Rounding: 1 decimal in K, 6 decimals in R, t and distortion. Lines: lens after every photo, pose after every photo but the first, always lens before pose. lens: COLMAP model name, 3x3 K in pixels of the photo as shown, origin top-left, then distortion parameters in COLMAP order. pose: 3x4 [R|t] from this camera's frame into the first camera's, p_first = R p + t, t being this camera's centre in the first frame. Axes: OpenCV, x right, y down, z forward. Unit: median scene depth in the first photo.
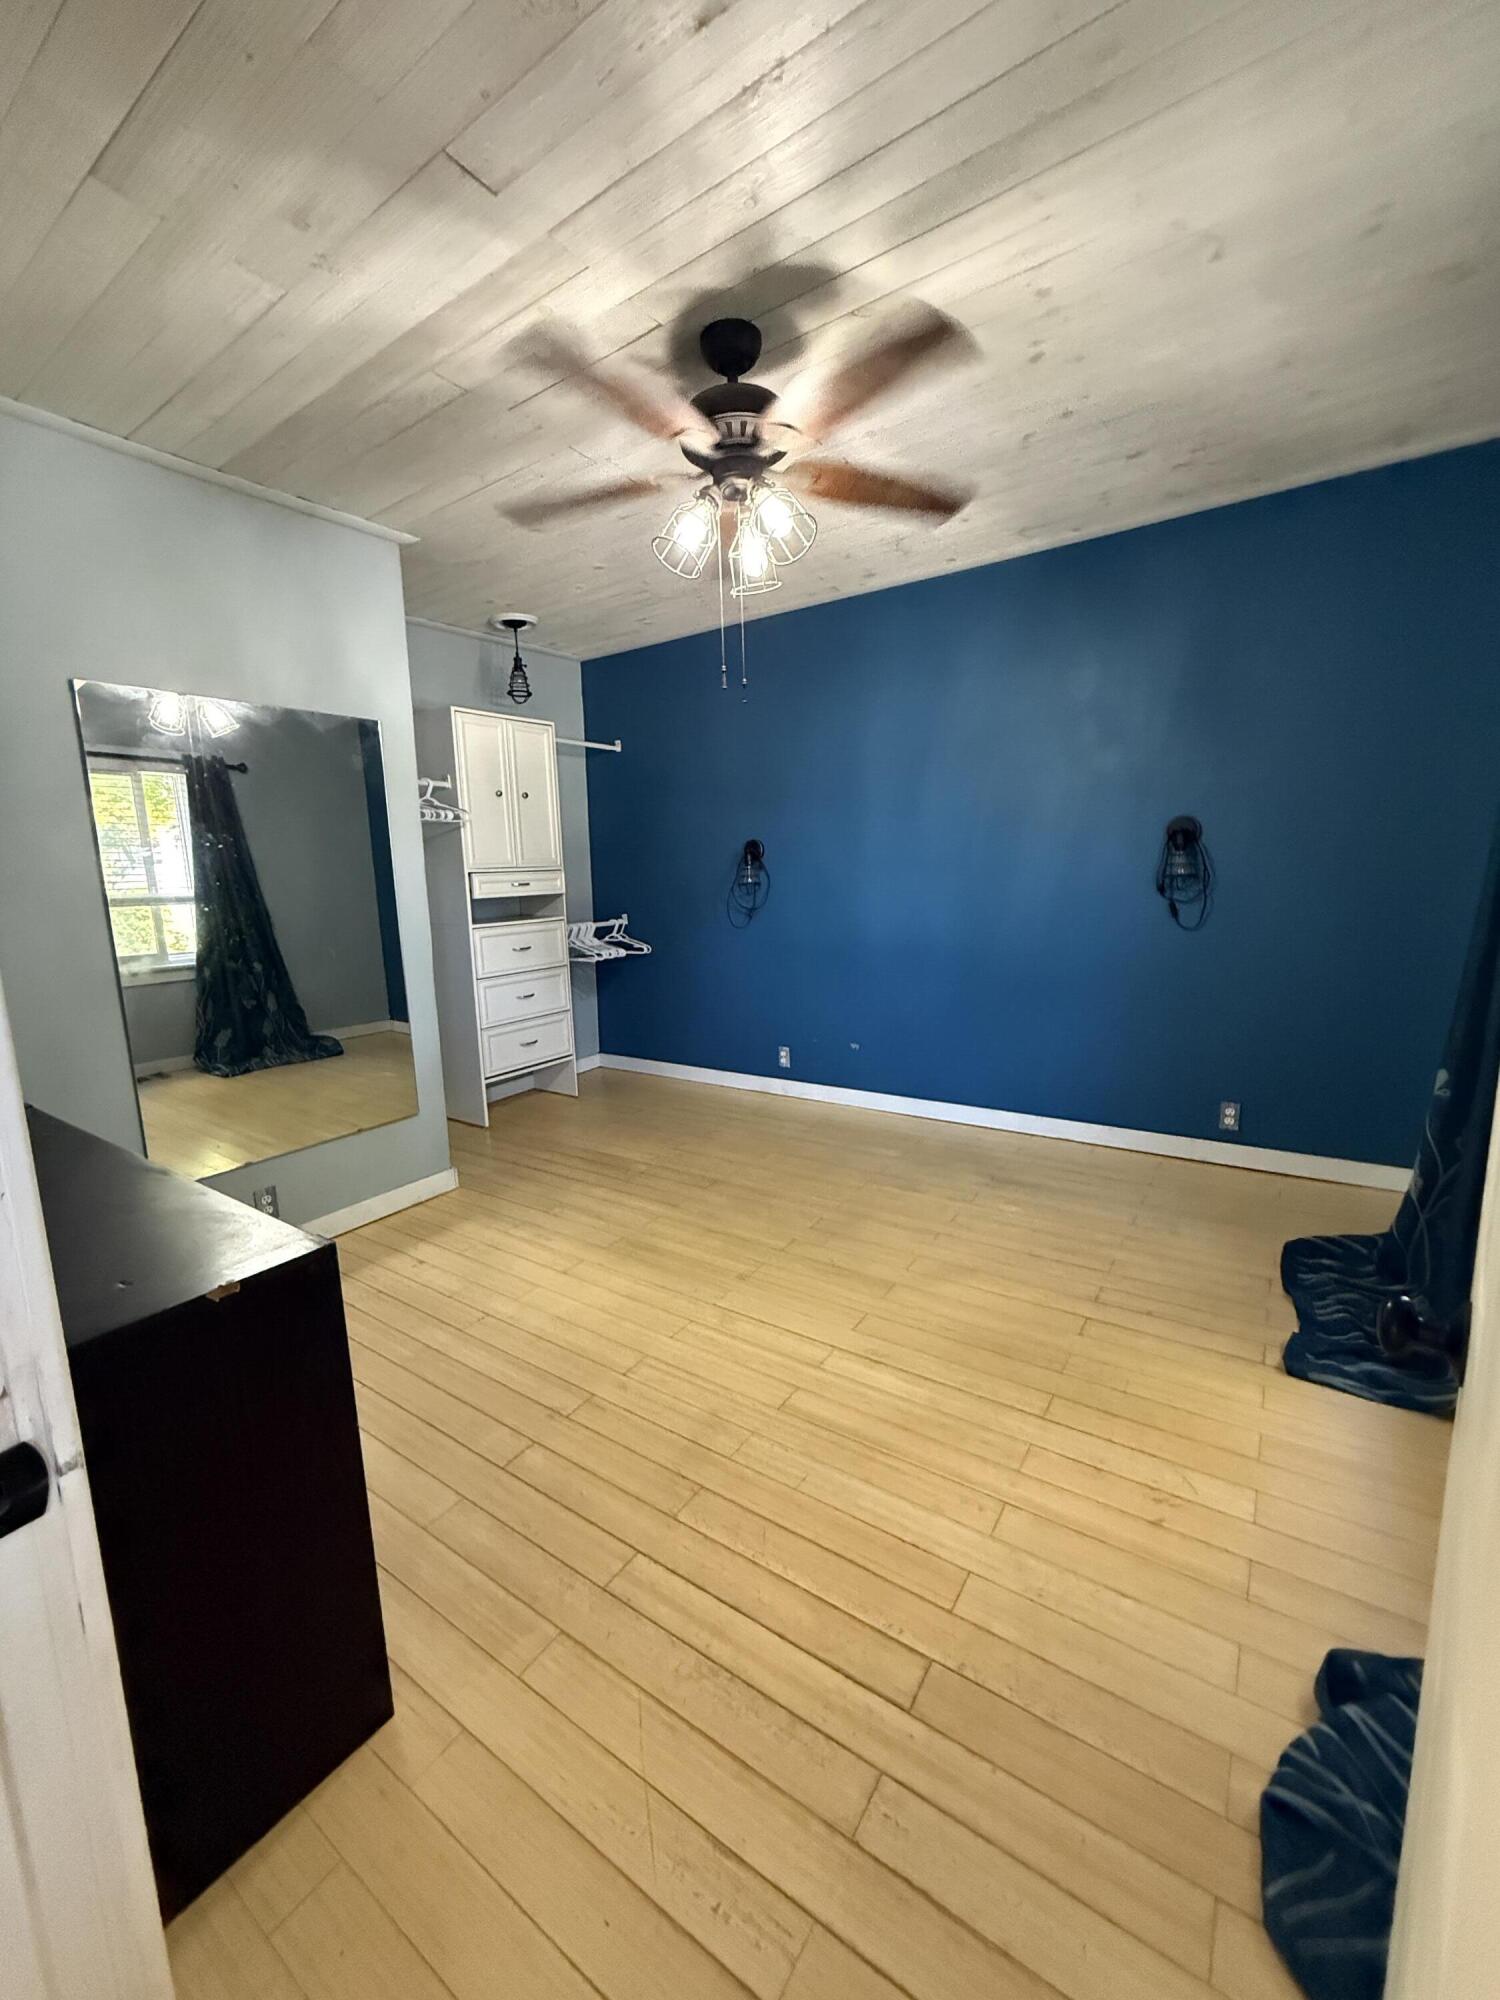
lens RADIAL K [[798.6, 0, 753.5], [0, 798.6, 994.2], [0, 0, 1]] dist [-0.000928, 0.000388]
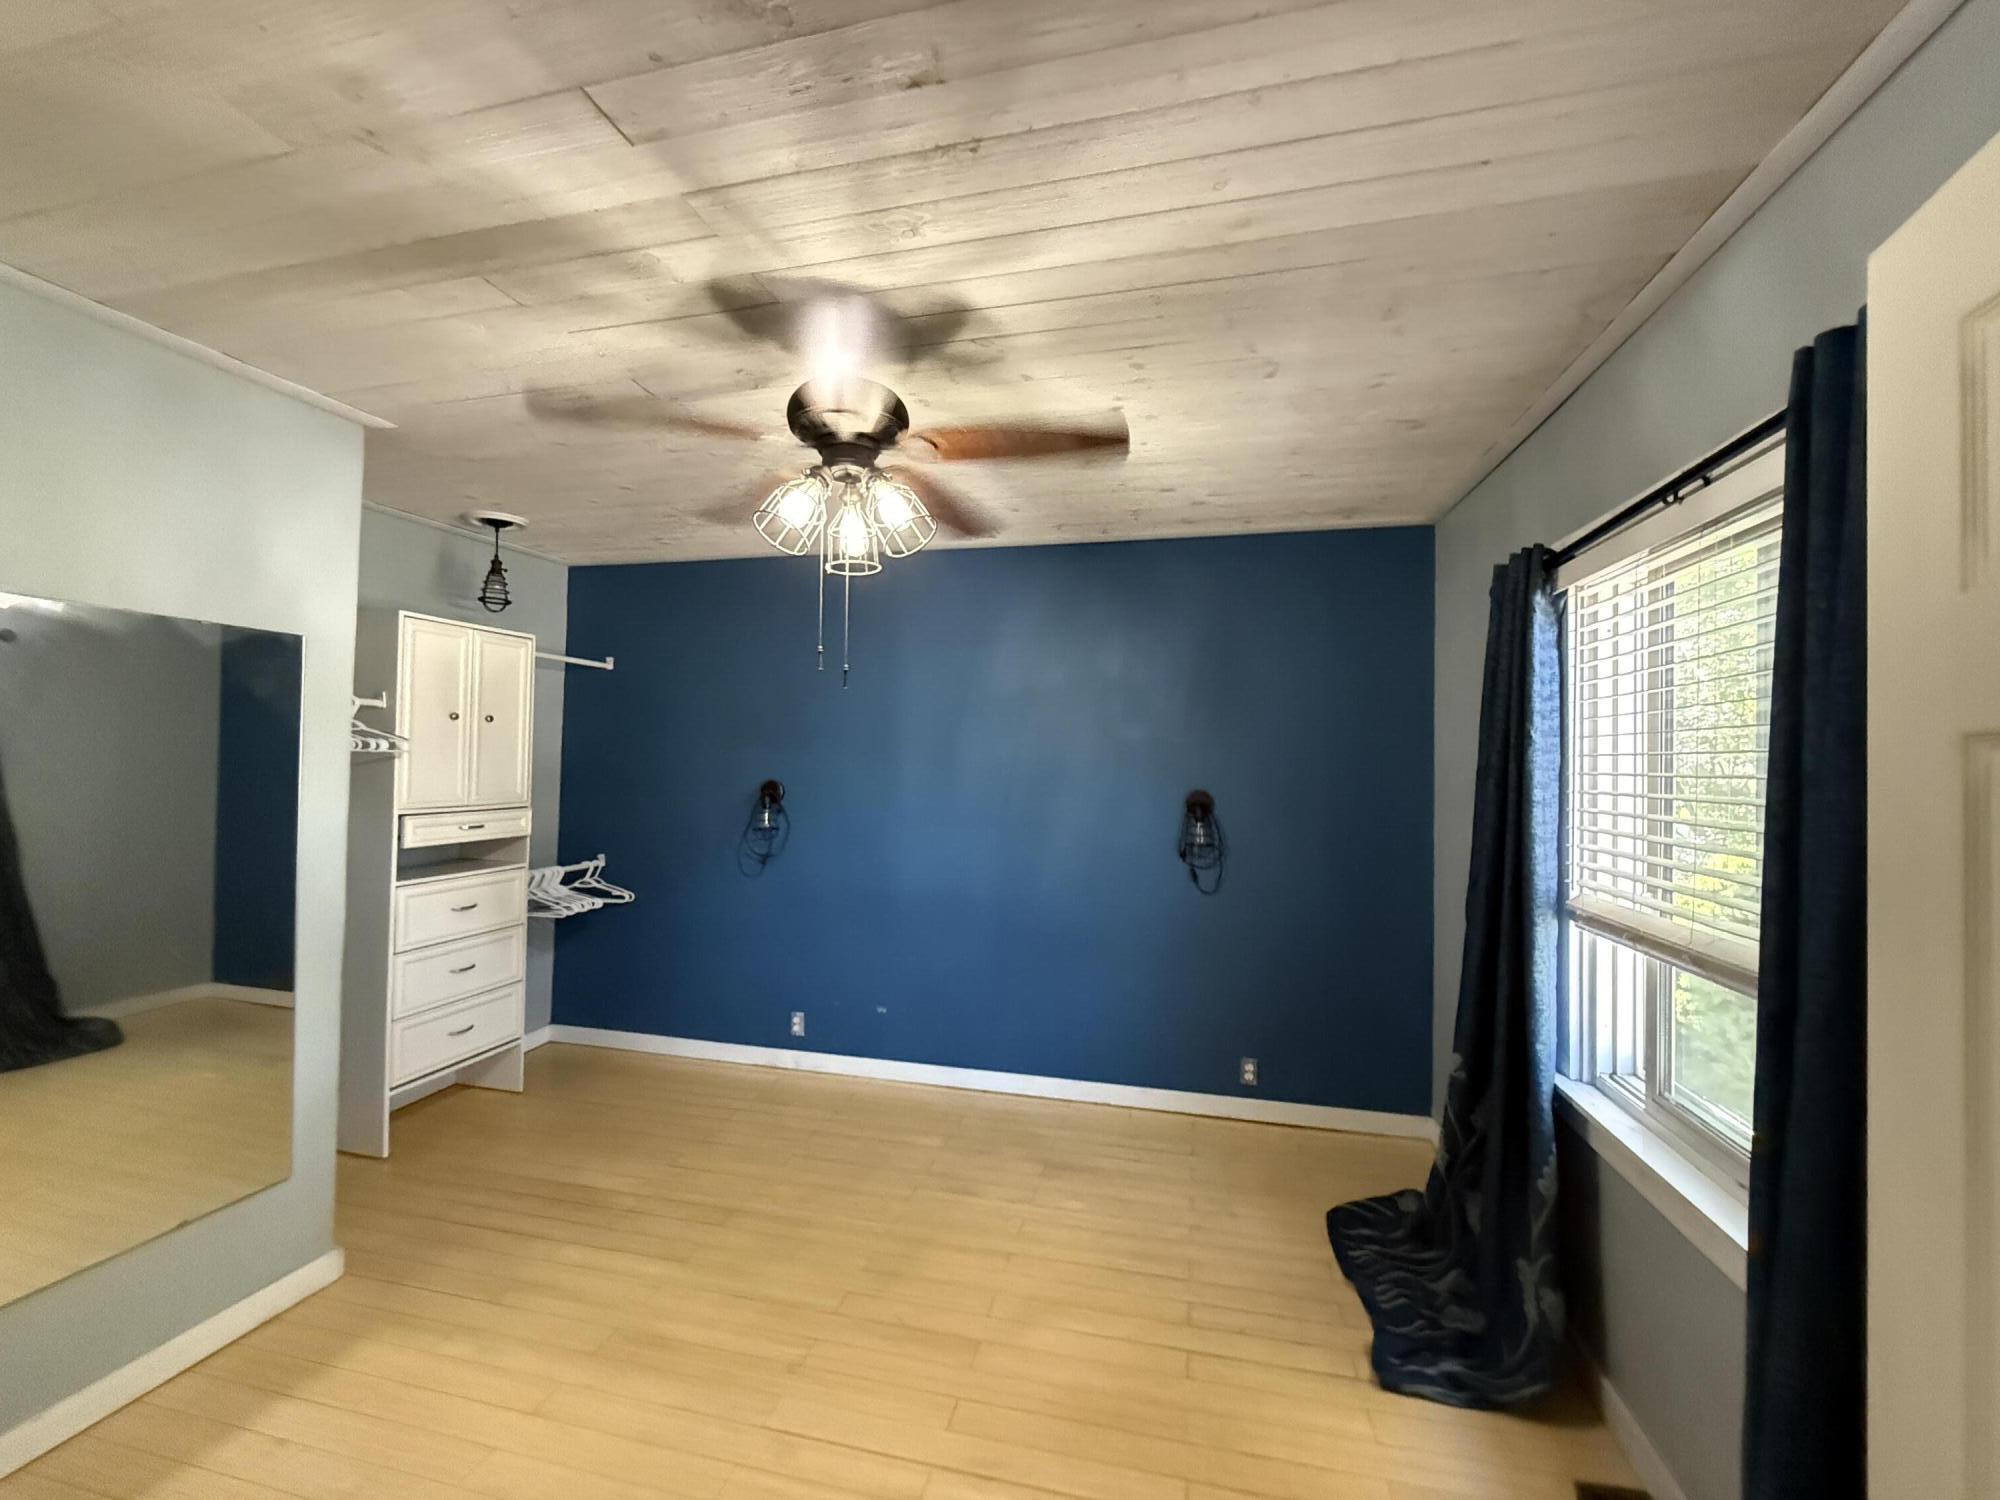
lens RADIAL K [[798.6, 0, 1011.0], [0, 798.6, 750.8], [0, 0, 1]] dist [-0.000928, 0.000388]
pose [[0.931944, 0.051605, 0.358910, -0.088806], [0.011446, 0.985141, -0.171366, -0.077996], [-0.362421, 0.163812, 0.917506, 0.062295]]
